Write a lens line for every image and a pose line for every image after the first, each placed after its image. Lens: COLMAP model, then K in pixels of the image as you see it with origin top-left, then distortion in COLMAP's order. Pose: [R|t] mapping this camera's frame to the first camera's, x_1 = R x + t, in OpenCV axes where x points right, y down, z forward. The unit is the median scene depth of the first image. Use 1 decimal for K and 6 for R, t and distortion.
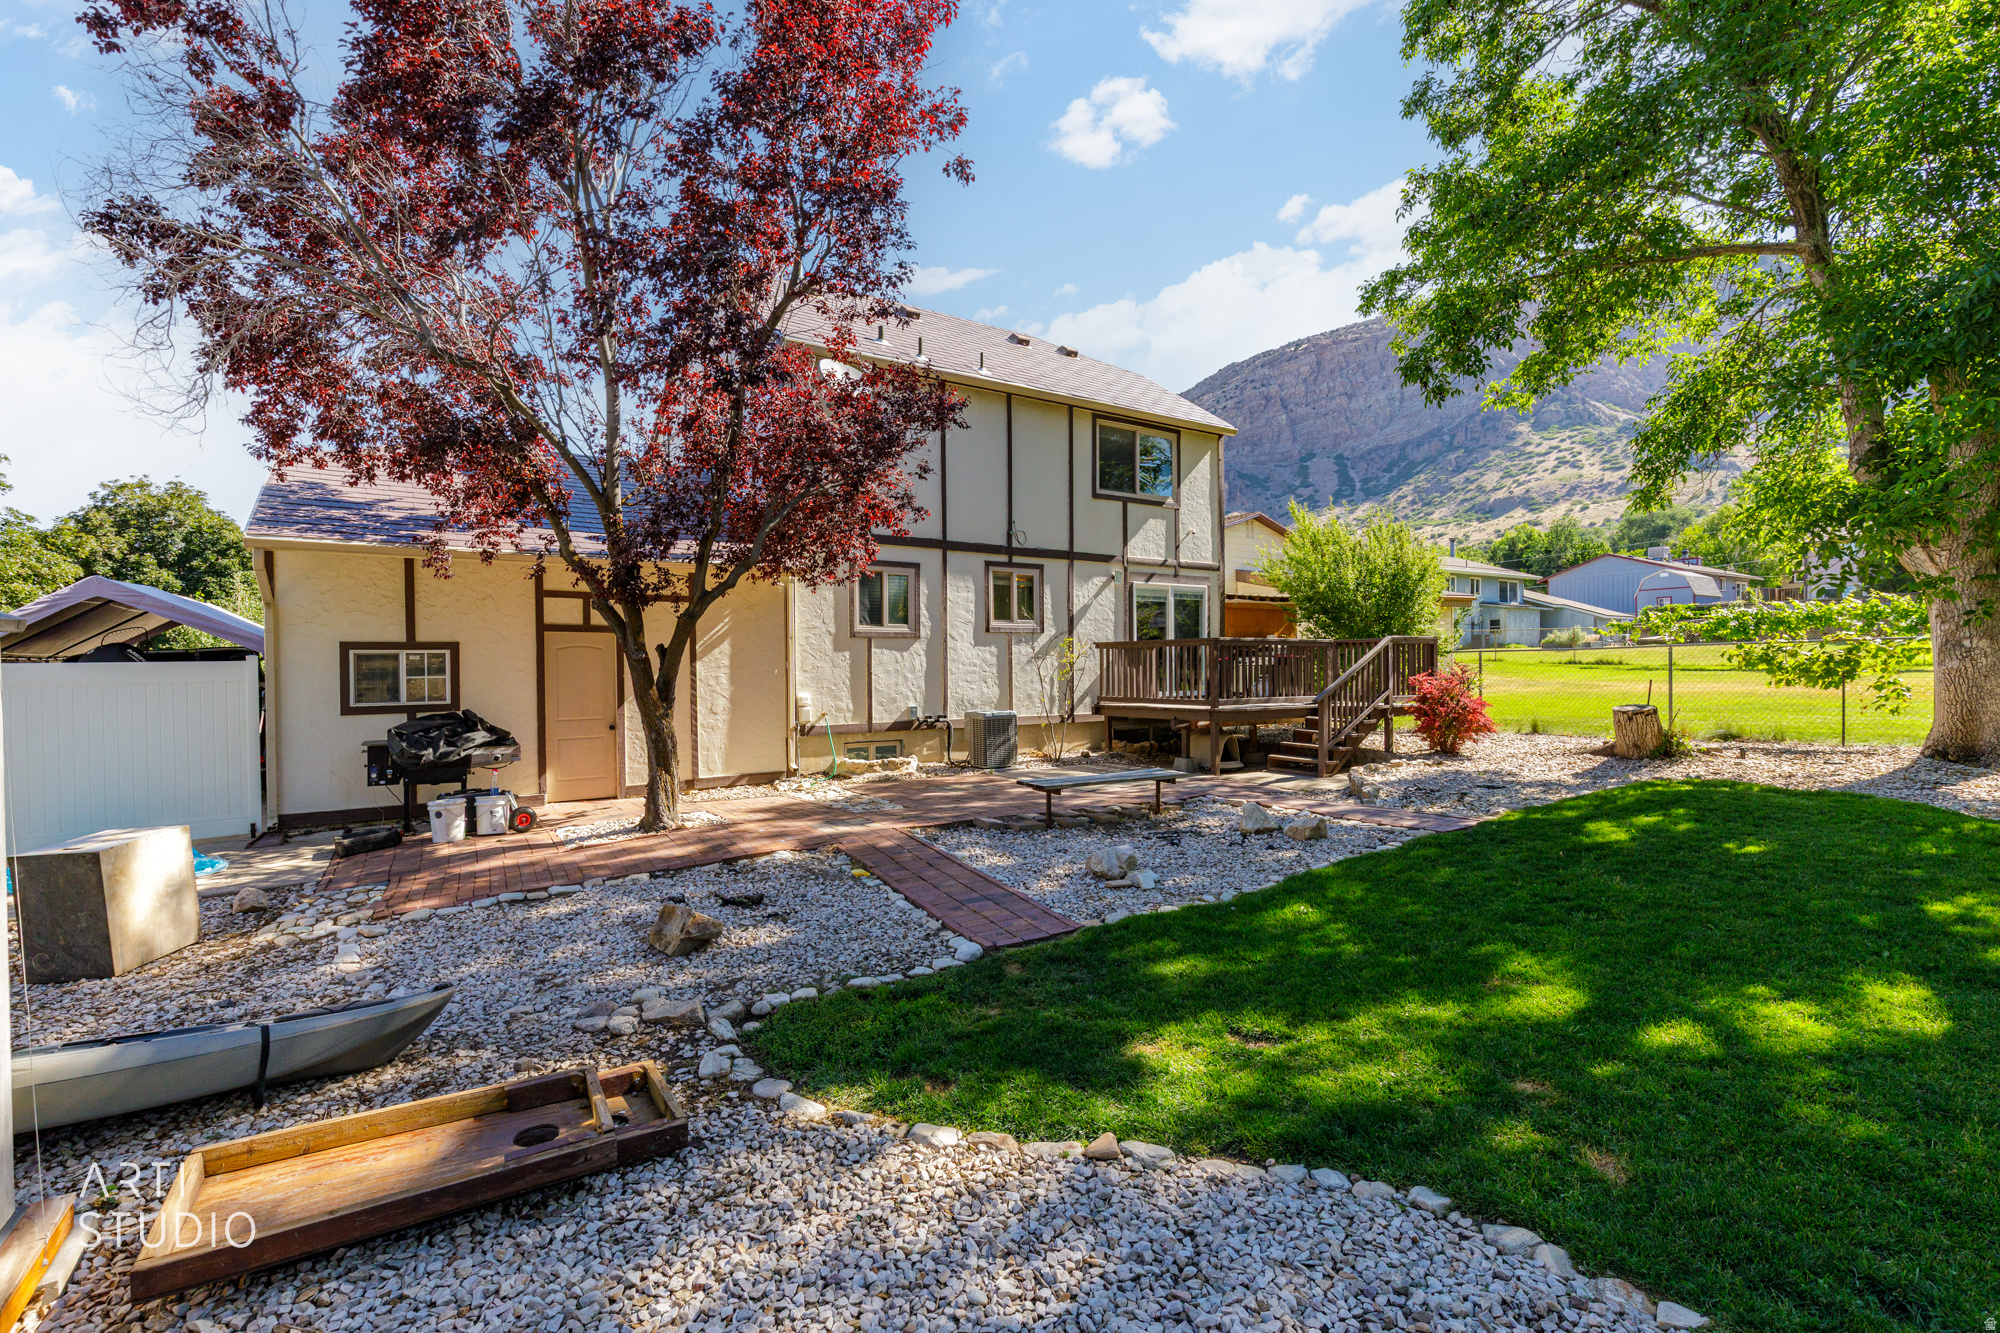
lens RADIAL K [[901.3, 0, 974.8], [0, 901.3, 683.9], [0, 0, 1]] dist [0.008946, -0.001099]
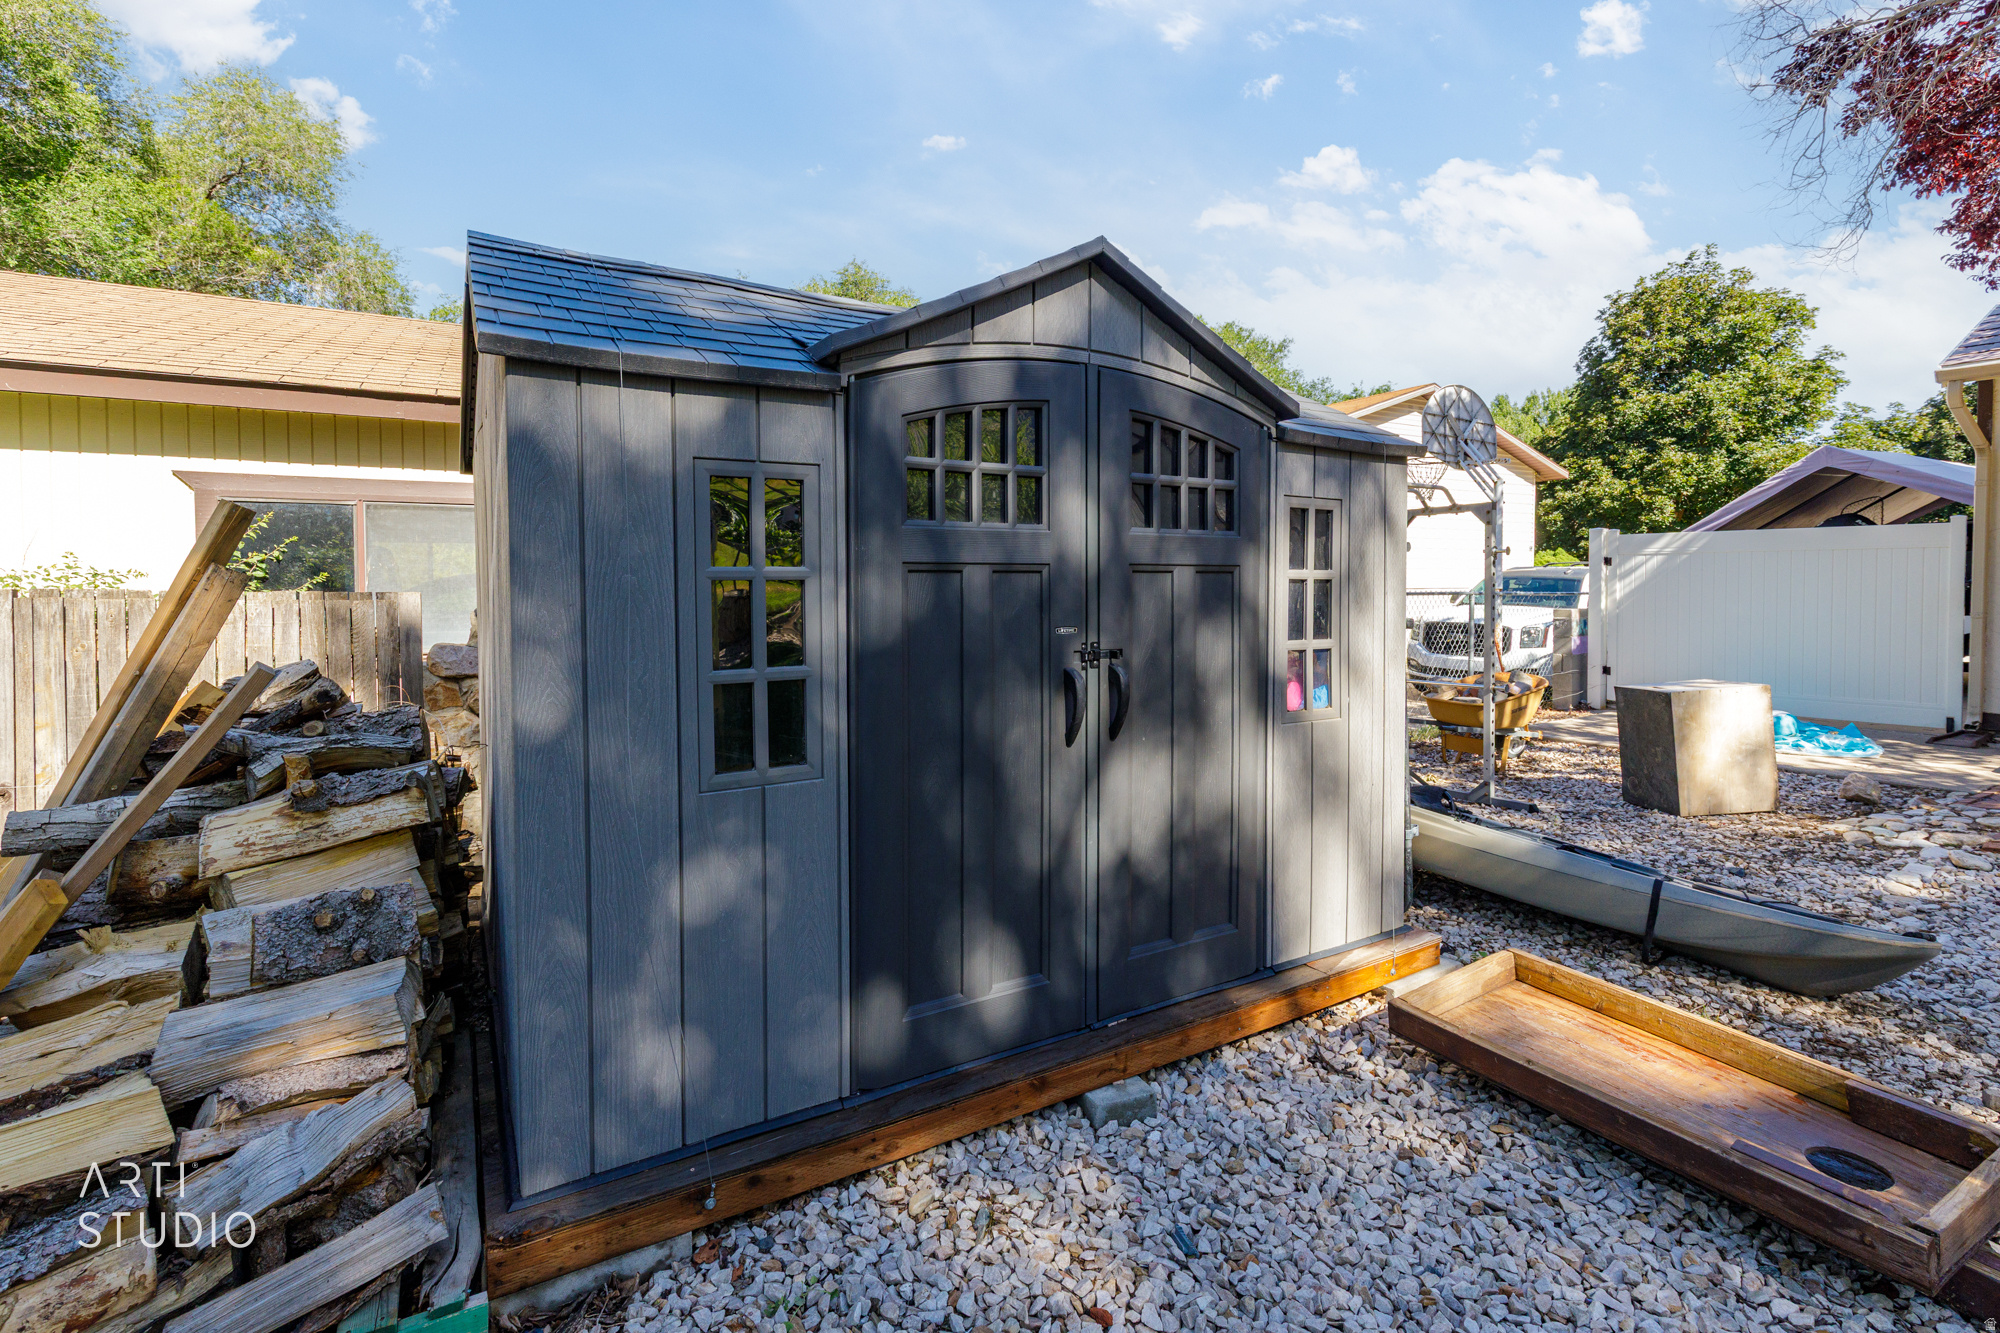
lens RADIAL K [[901.3, 0, 998.3], [0, 901.3, 608.0], [0, 0, 1]] dist [0.008946, -0.001099]
pose [[-0.012694, 0.047966, -0.998768, 0.038982], [-0.013745, 0.998746, 0.048139, 0.019671], [0.999825, 0.014339, -0.012019, 0.101168]]
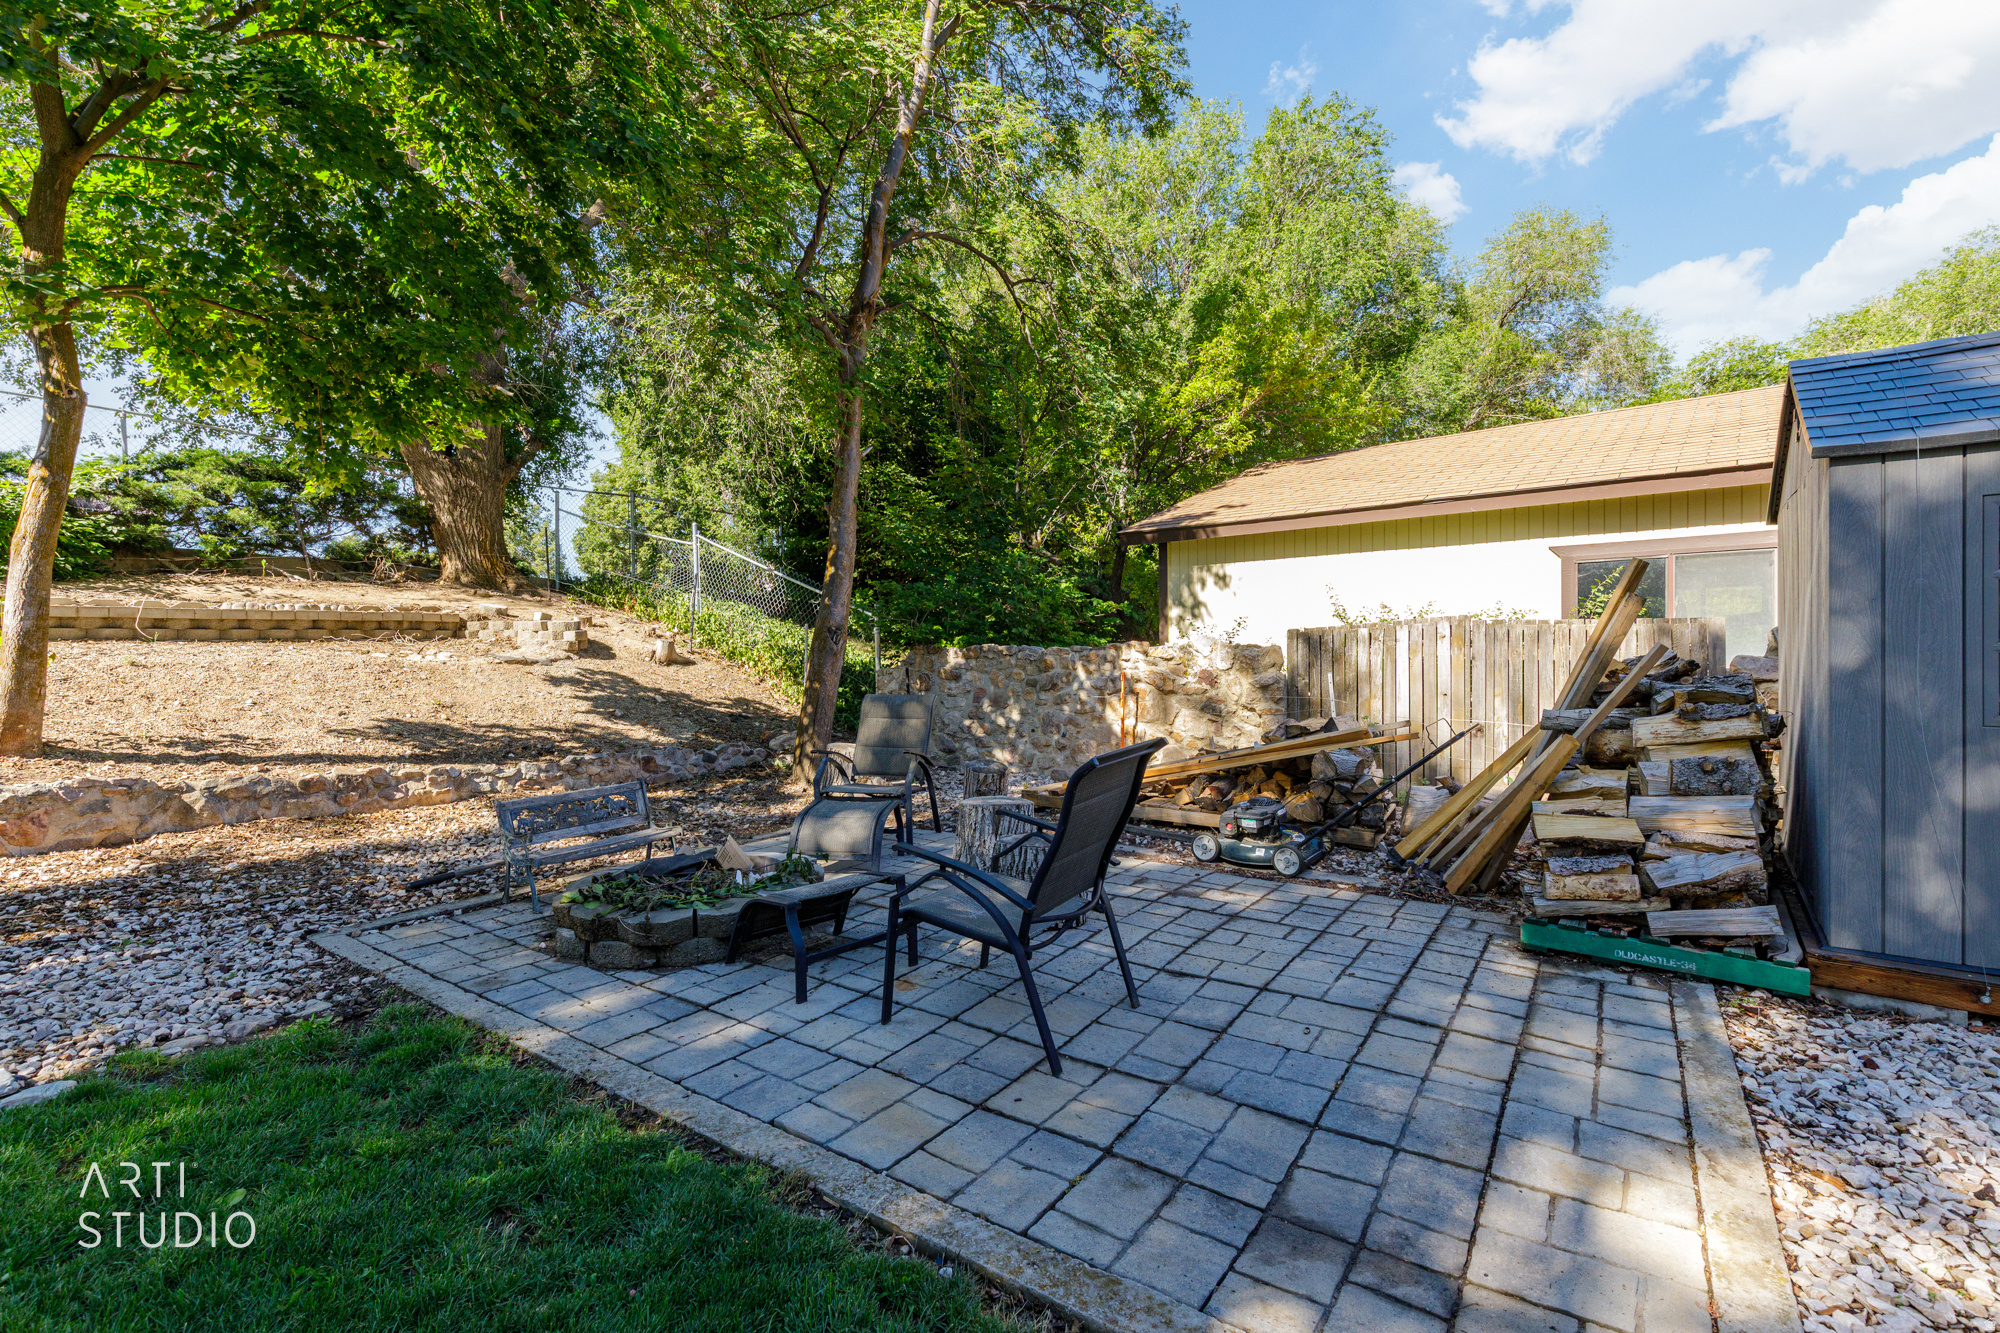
lens RADIAL K [[901.3, 0, 1004.1], [0, 901.3, 660.7], [0, 0, 1]] dist [0.008946, -0.001099]
pose [[-0.935087, 0.034011, -0.352784, 0.193787], [0.023225, 0.999126, 0.034764, 0.029891], [0.353658, 0.024314, -0.935059, 0.174121]]
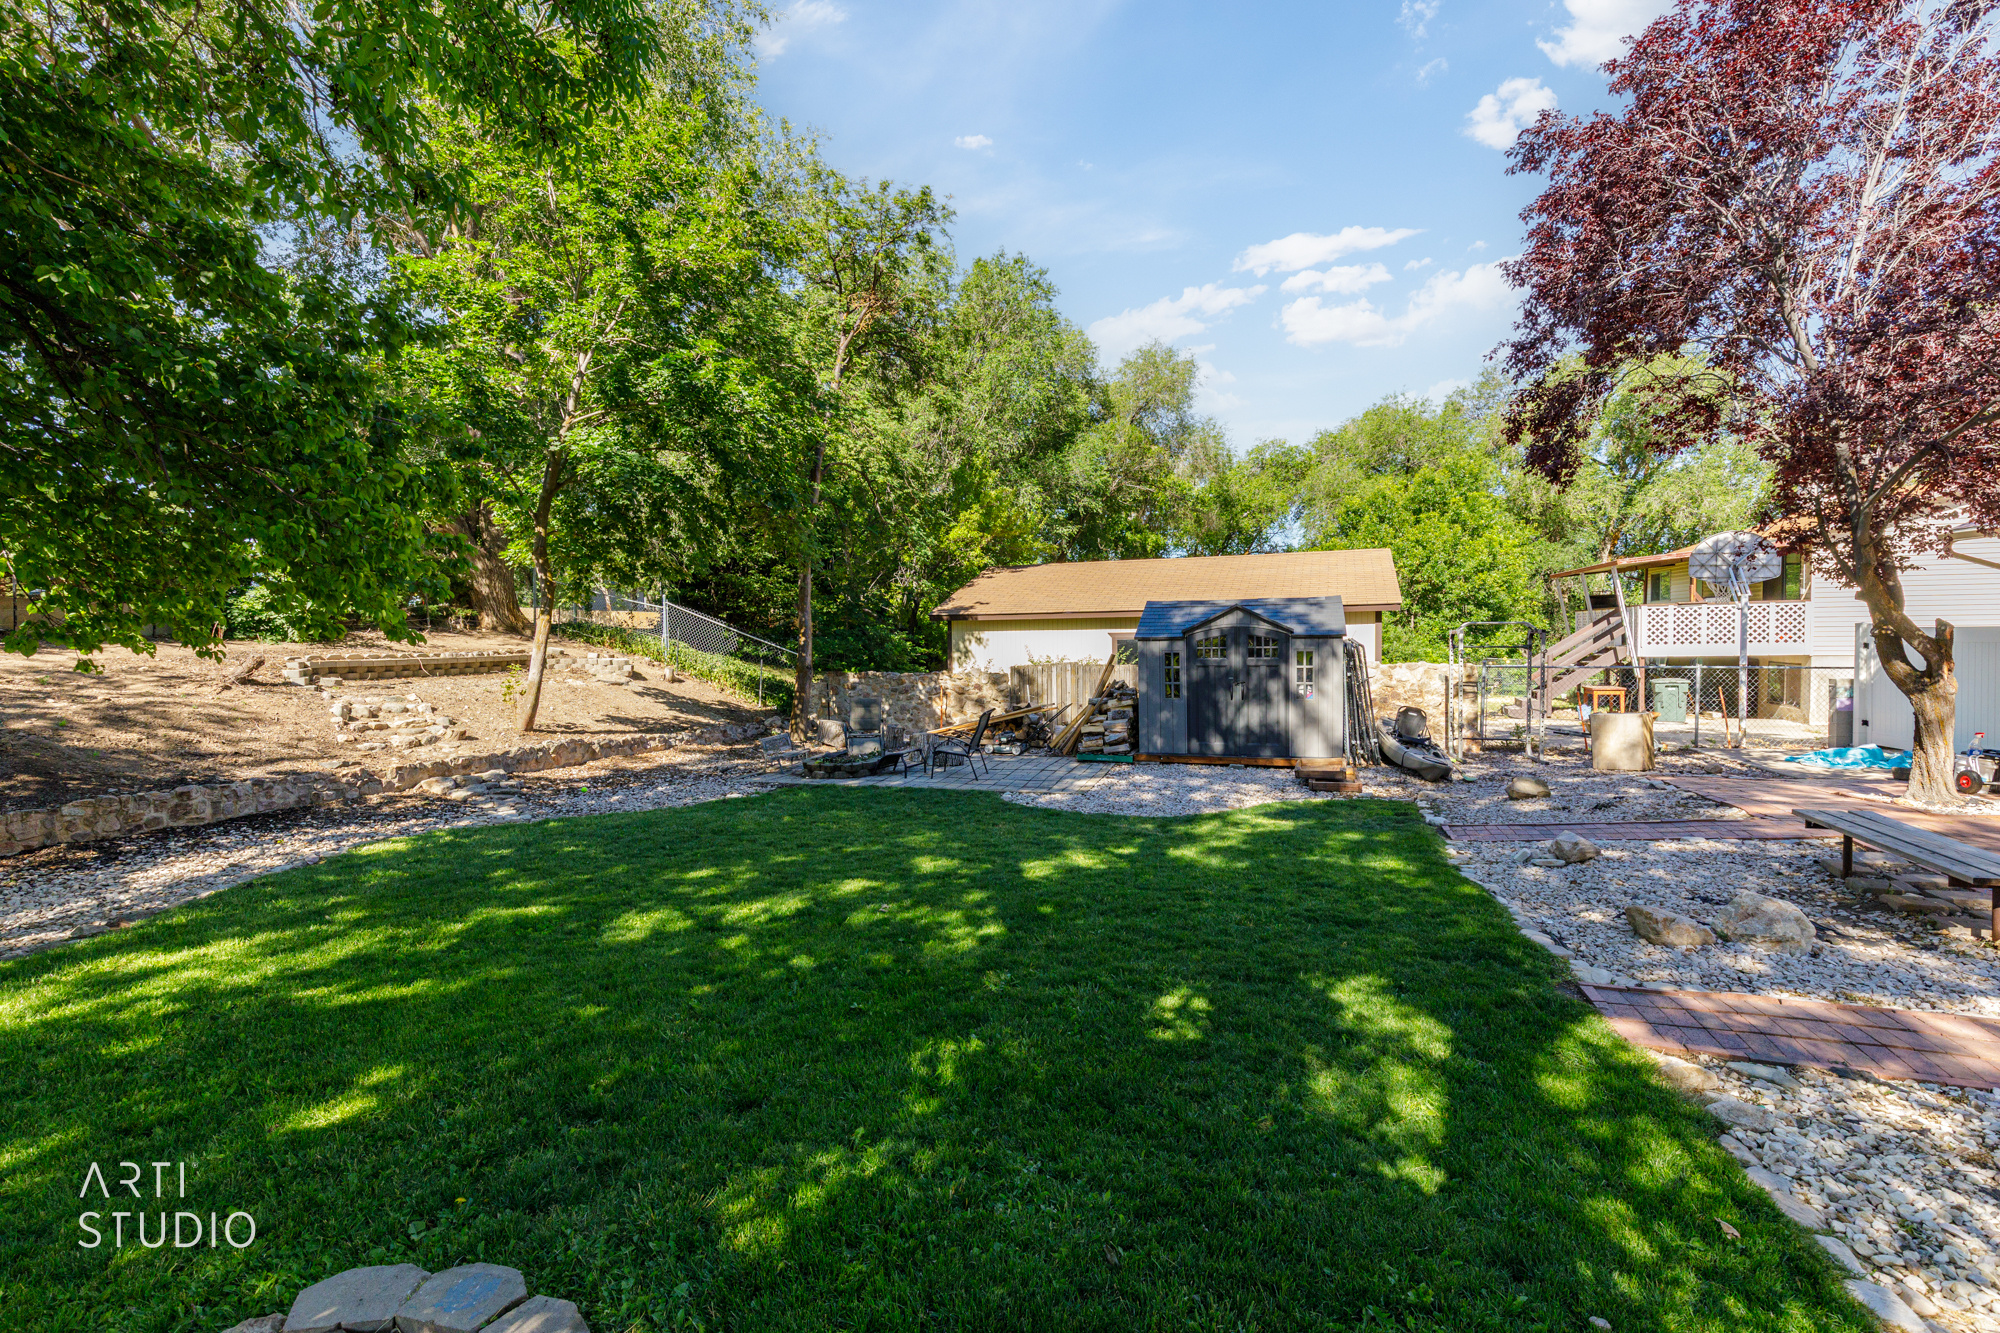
lens RADIAL K [[901.3, 0, 1000.5], [0, 901.3, 670.8], [0, 0, 1]] dist [0.008946, -0.001099]
pose [[-0.769059, 0.052523, -0.637016, 0.697418], [0.016889, 0.997940, 0.061892, -0.043563], [0.638955, 0.036840, -0.768362, 0.733500]]
